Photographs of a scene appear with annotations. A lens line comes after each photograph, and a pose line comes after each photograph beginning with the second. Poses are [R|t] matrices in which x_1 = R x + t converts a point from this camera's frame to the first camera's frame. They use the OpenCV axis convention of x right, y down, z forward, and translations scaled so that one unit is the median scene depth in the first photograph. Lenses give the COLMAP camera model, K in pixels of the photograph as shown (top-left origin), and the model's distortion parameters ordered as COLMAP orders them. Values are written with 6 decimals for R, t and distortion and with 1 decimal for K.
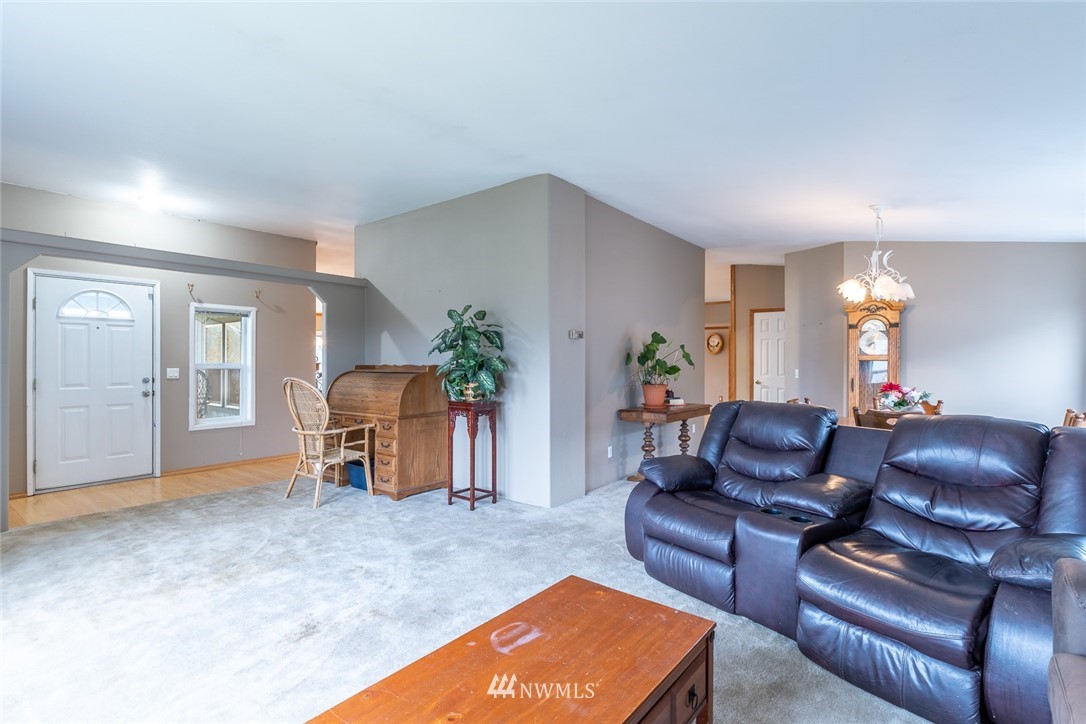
lens RADIAL K [[516.0, 0, 538.7], [0, 516.0, 360.1], [0, 0, 1]] dist [0.003563, -0.001789]
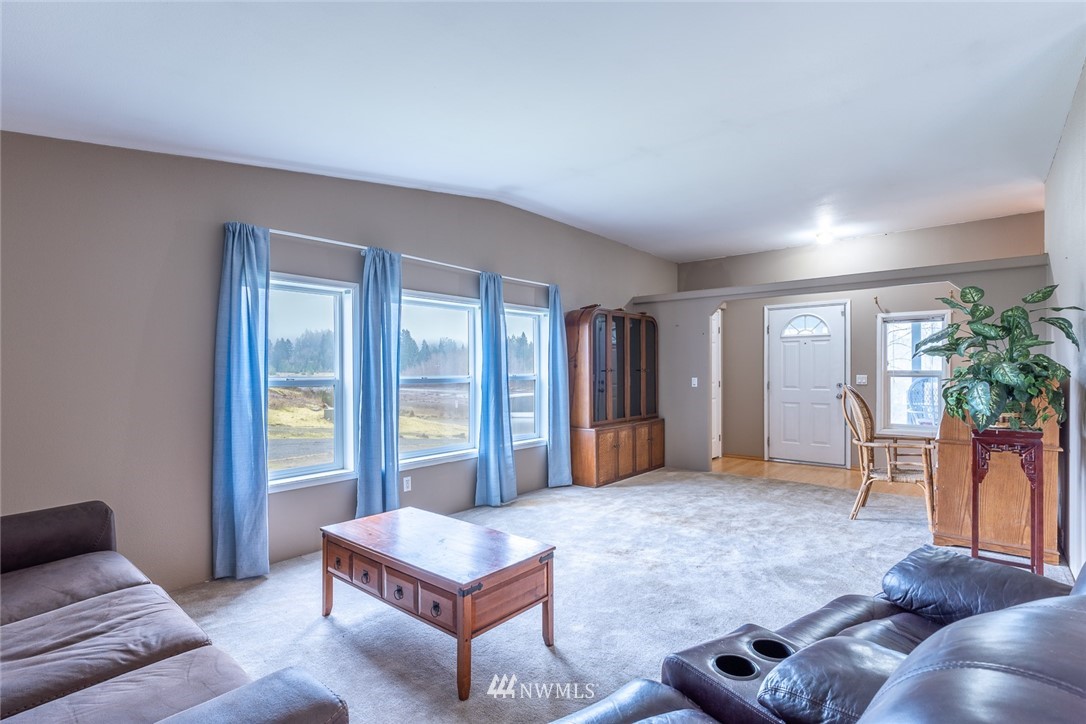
lens RADIAL K [[516.0, 0, 538.7], [0, 516.0, 368.7], [0, 0, 1]] dist [0.003563, -0.001789]
pose [[-0.019613, -0.002653, -0.999804, 0.605002], [0.006040, 0.999978, -0.002772, 0.001241], [0.999789, -0.006094, -0.019597, 0.467101]]
